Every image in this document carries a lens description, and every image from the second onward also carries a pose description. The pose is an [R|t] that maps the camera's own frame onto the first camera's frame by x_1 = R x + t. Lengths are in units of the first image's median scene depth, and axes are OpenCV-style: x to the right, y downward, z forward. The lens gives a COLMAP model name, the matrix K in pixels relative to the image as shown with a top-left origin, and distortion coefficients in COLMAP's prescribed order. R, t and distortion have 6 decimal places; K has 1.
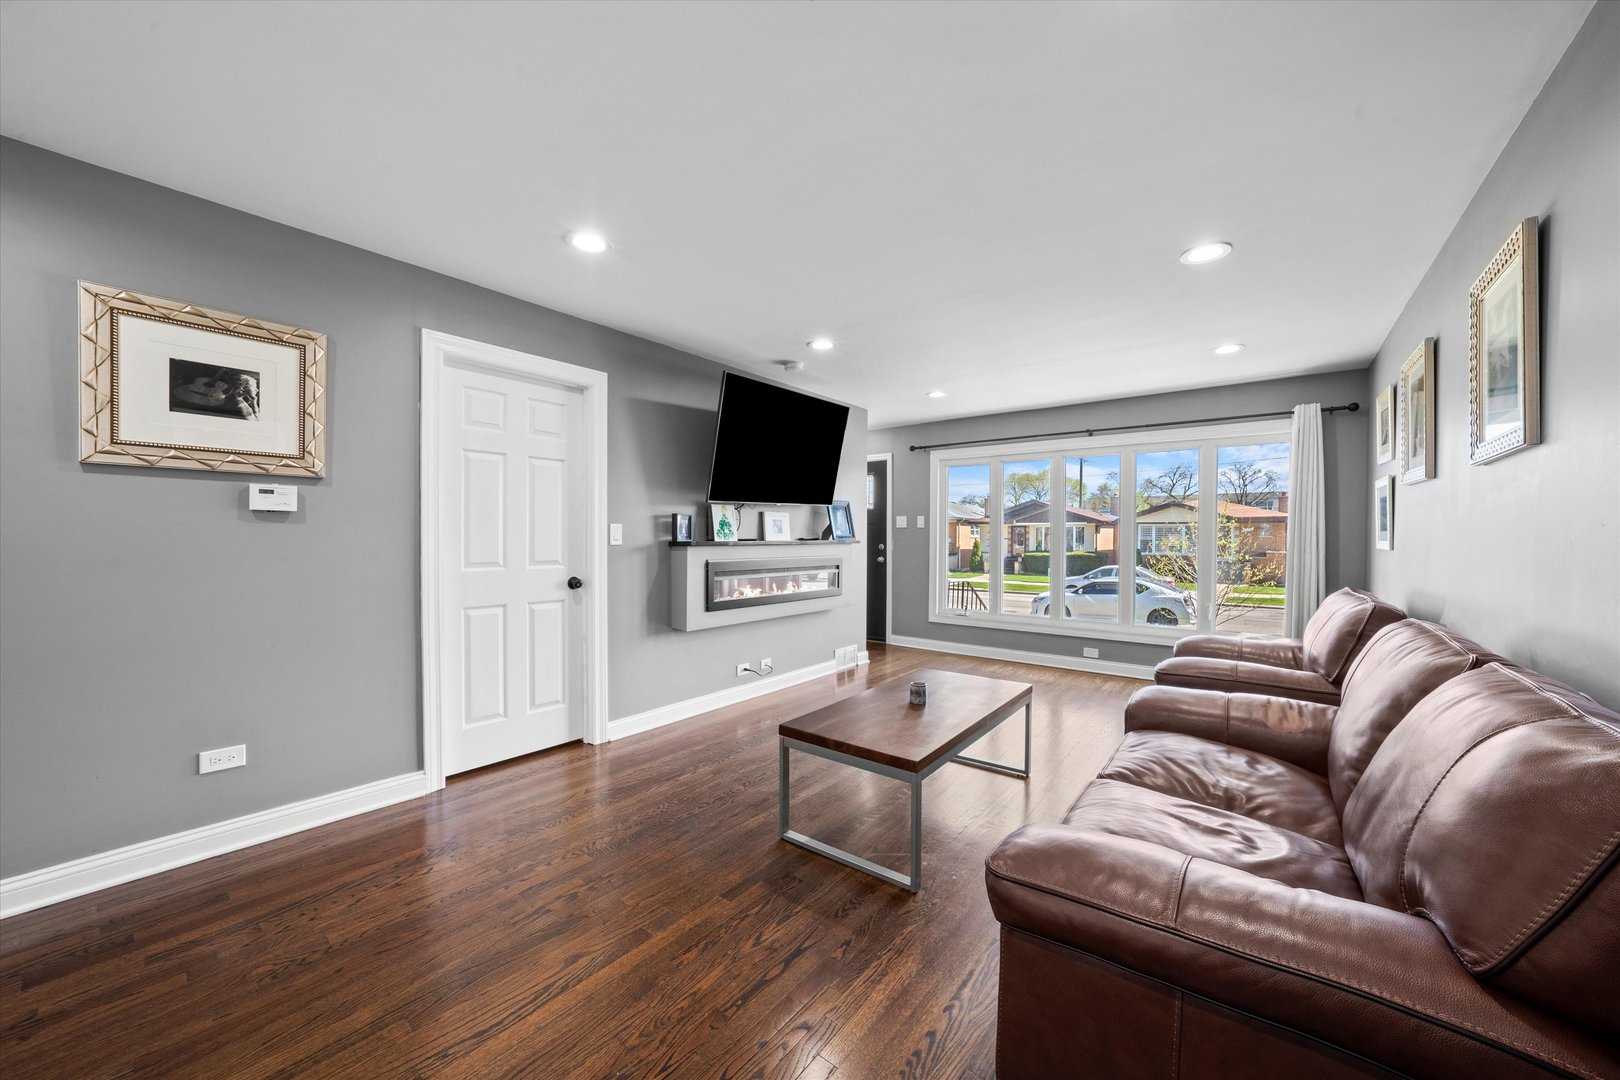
lens RADIAL K [[572.5, 0, 821.1], [0, 572.5, 544.9], [0, 0, 1]] dist [-0.025818, 0.002703]
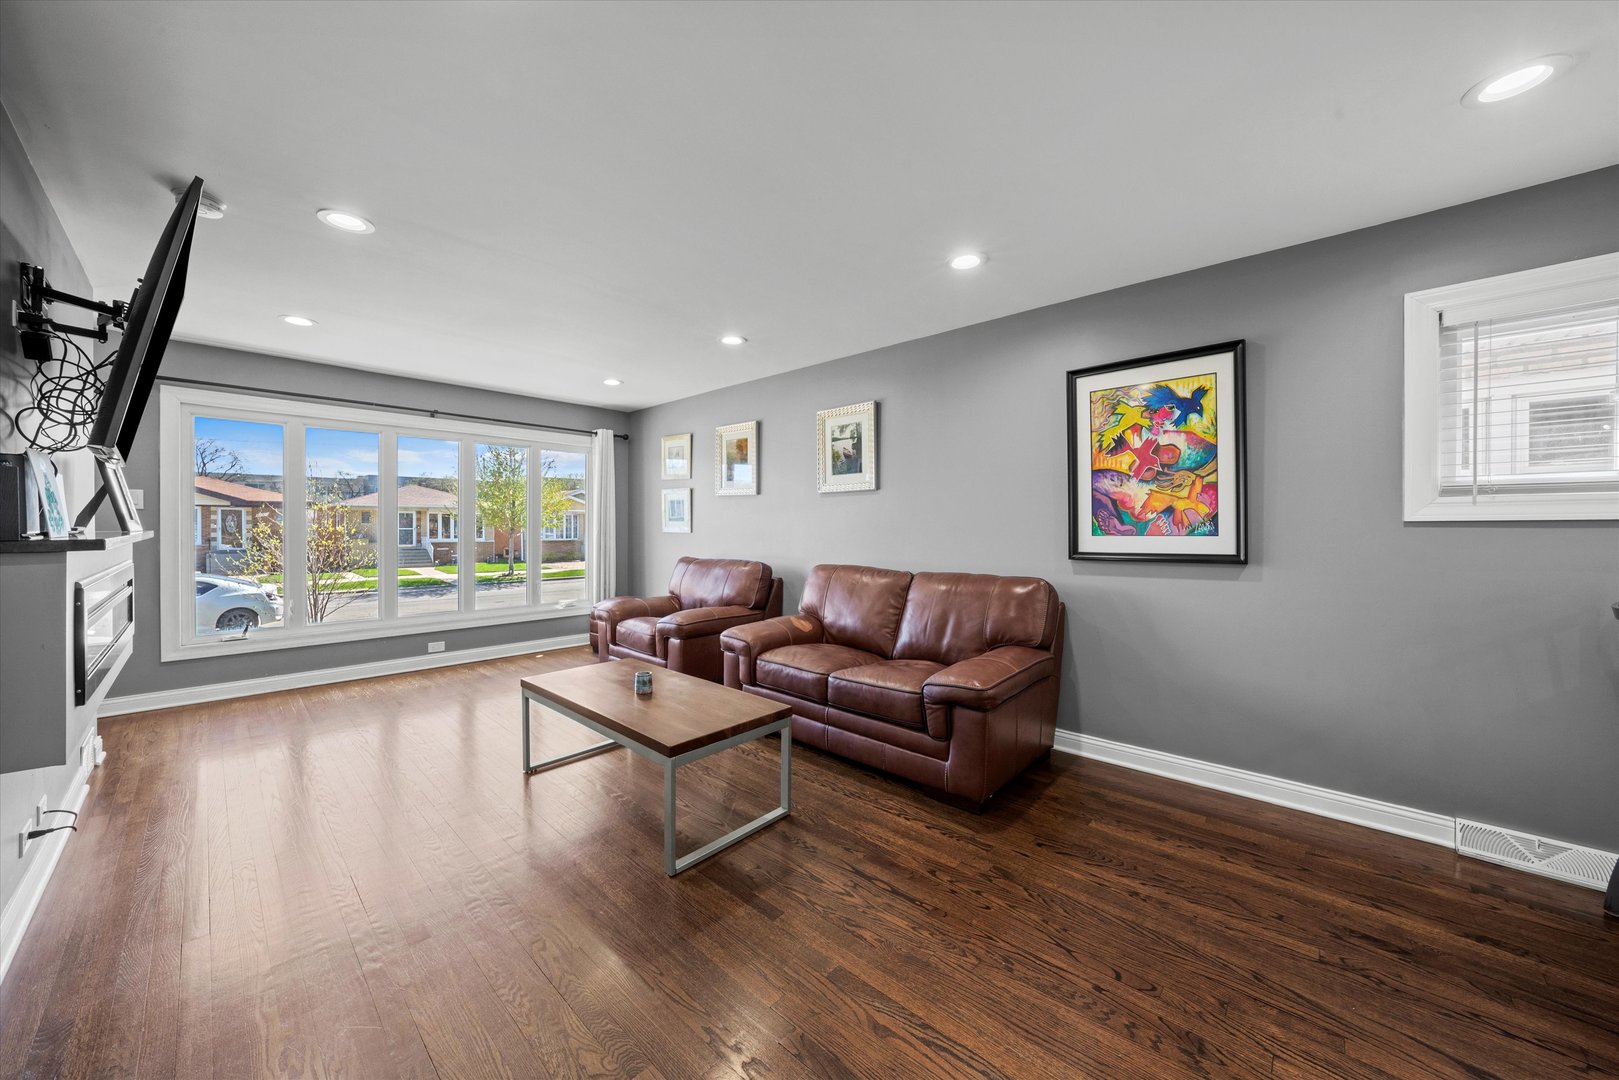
lens RADIAL K [[572.2, 0, 785.0], [0, 572.2, 528.7], [0, 0, 1]] dist [-0.025818, 0.002703]
pose [[0.110823, -0.009178, 0.993798, -0.566549], [0.011433, 0.999903, 0.007959, -0.011168], [-0.993774, 0.010480, 0.110917, 0.458897]]
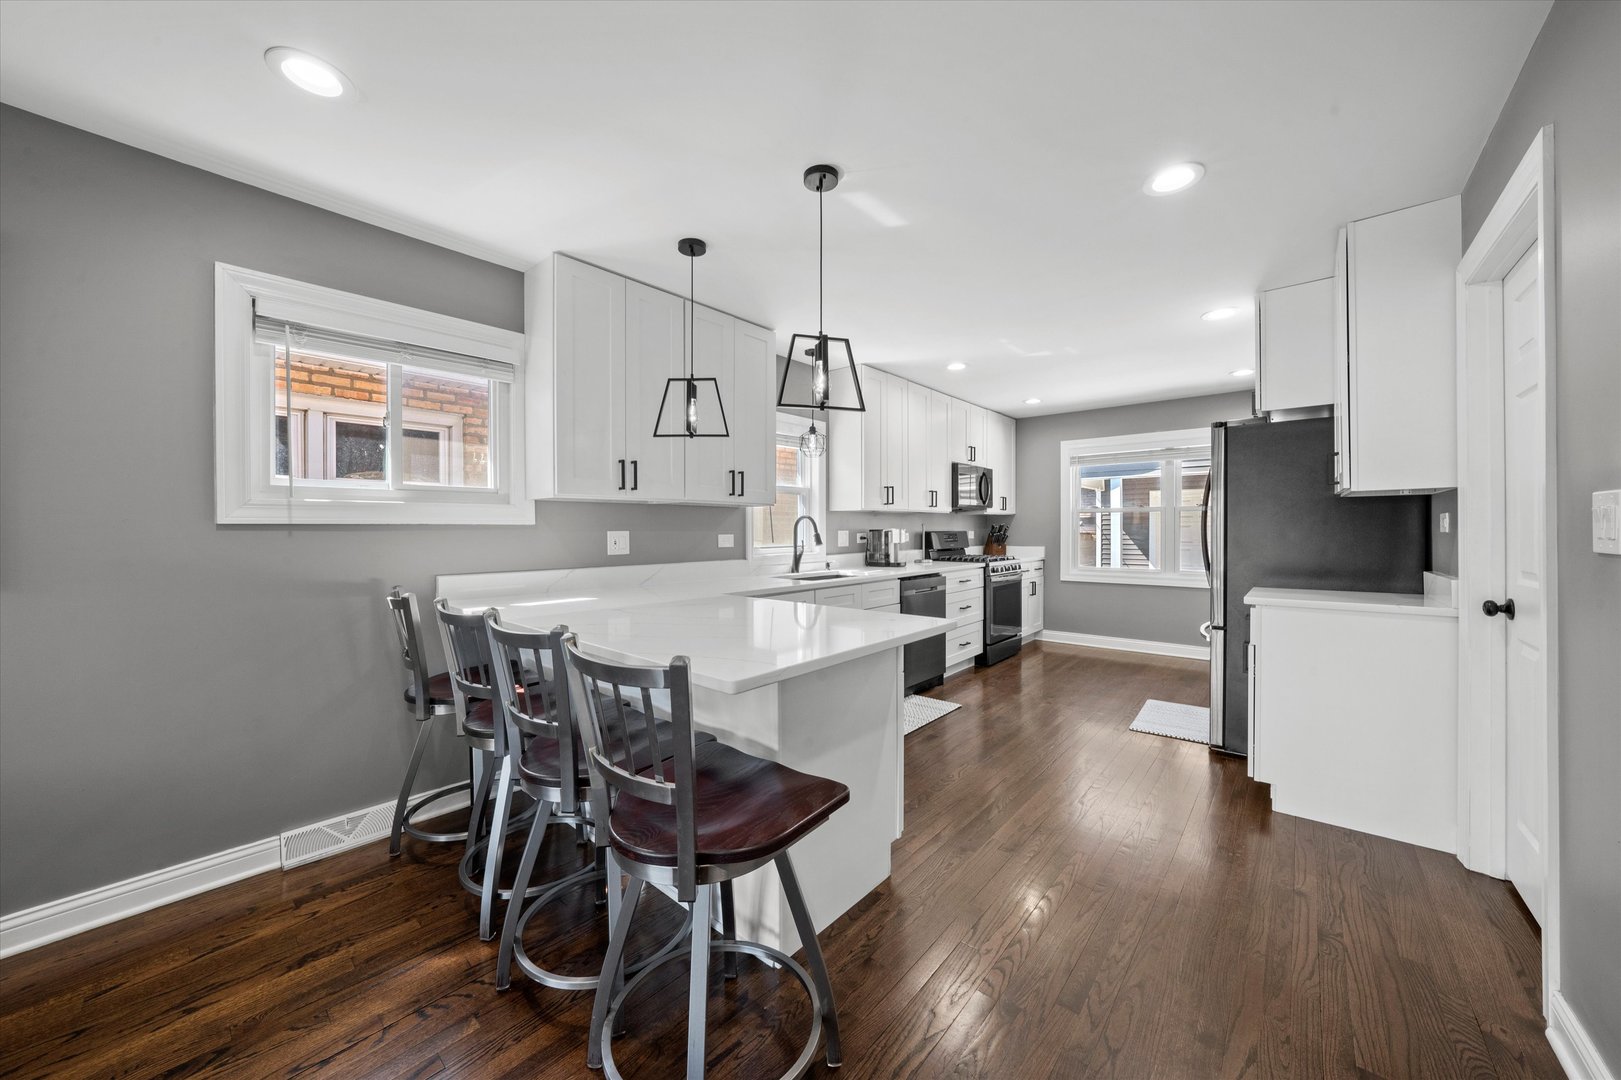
lens RADIAL K [[572.9, 0, 801.9], [0, 572.9, 535.3], [0, 0, 1]] dist [-0.025818, 0.002703]
pose [[-0.997587, -0.001541, 0.069410, -0.477736], [-0.000137, 0.999795, 0.020237, -0.006182], [-0.069427, 0.020179, -0.997383, 0.342262]]
